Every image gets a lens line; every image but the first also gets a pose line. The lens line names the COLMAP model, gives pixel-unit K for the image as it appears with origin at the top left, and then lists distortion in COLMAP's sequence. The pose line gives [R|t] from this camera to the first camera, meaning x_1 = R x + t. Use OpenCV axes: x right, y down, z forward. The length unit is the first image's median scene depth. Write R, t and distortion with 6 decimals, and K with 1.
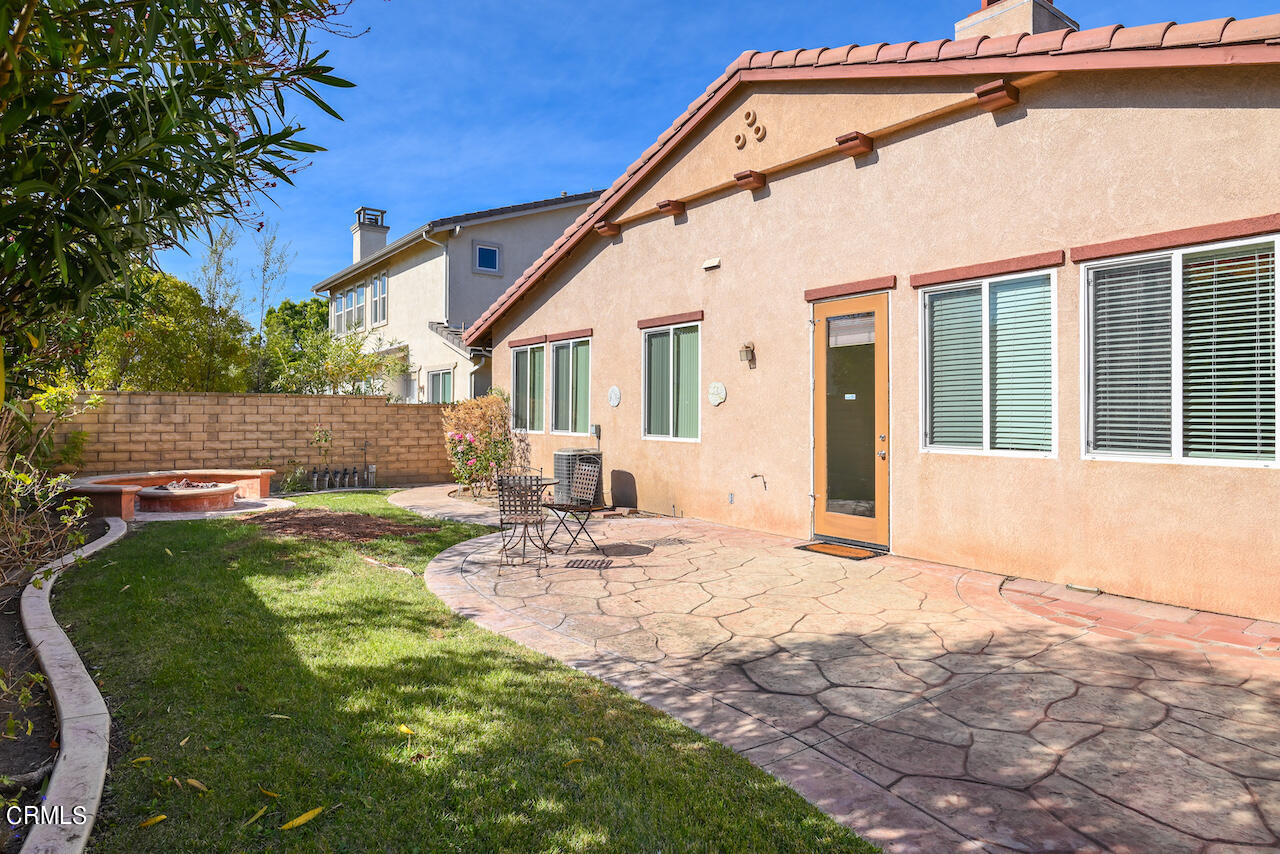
lens RADIAL K [[739.0, 0, 642.9], [0, 739.0, 421.4], [0, 0, 1]] dist [0.002099, -0.000904]
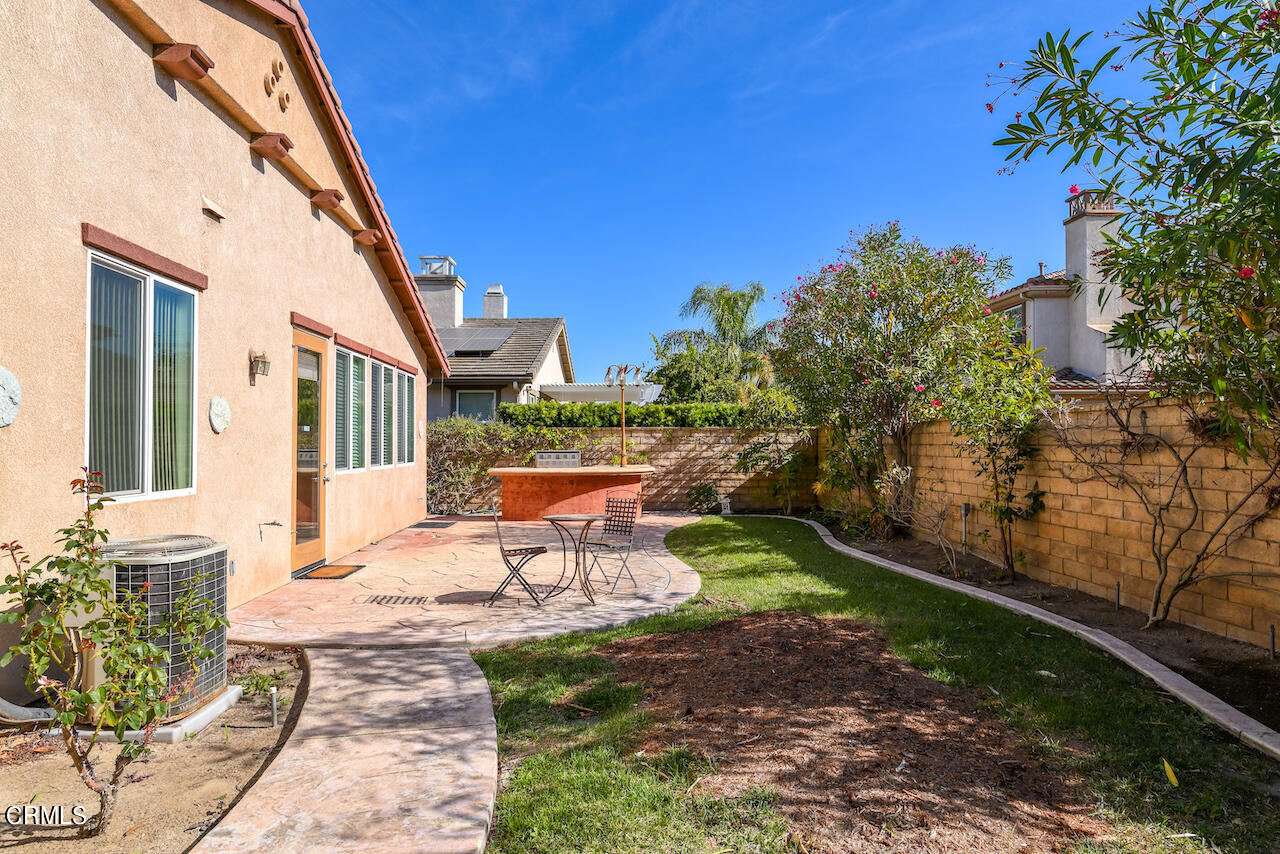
lens RADIAL K [[732.1, 0, 641.4], [0, 732.1, 430.3], [0, 0, 1]] dist [0.004179, -0.000337]
pose [[-0.838166, 0.008765, 0.545345, -0.425360], [0.006866, 0.999961, -0.005520, -0.013119], [-0.545372, -0.000883, -0.838194, 1.017771]]
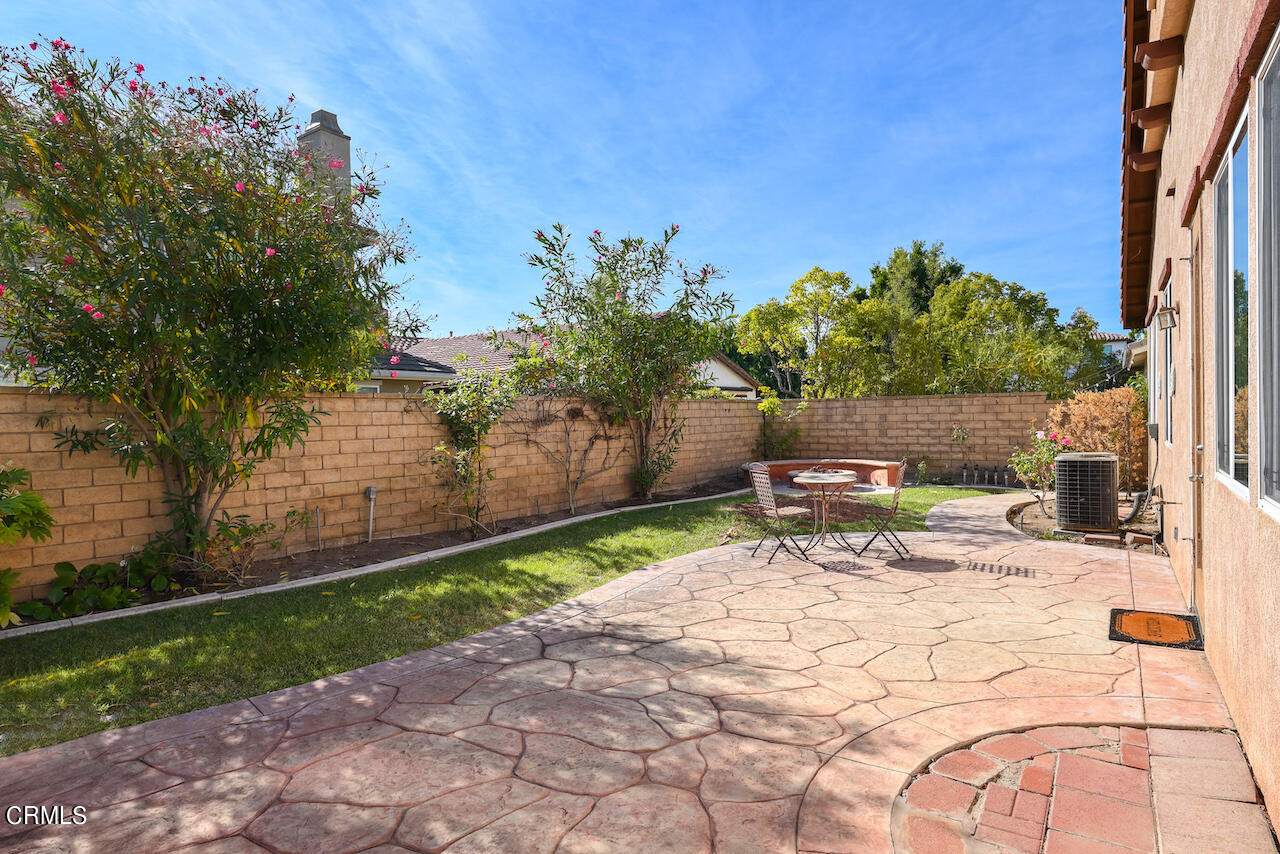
lens RADIAL K [[732.1, 0, 641.4], [0, 732.1, 430.3], [0, 0, 1]] dist [0.004179, -0.000337]
pose [[0.340267, 0.007746, -0.940297, 0.433027], [0.008967, 0.999894, 0.011482, -0.001392], [0.940286, -0.012338, 0.340162, 0.236417]]
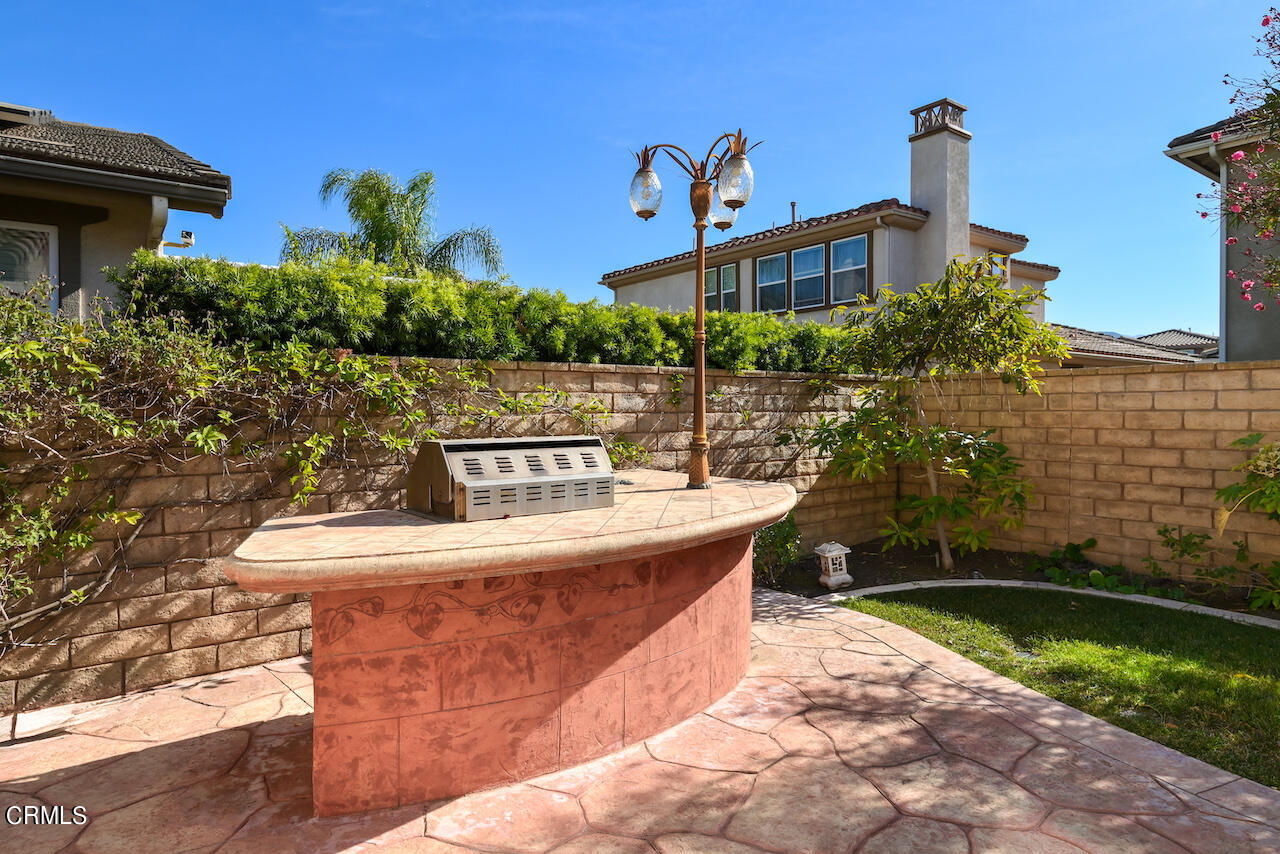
lens RADIAL K [[739.0, 0, 642.9], [0, 739.0, 421.4], [0, 0, 1]] dist [0.002099, -0.000904]
pose [[-0.998989, 0.001455, -0.044925, 0.268660], [0.000195, 0.999606, 0.028051, -0.003319], [0.044948, 0.028014, -0.998596, 0.417240]]
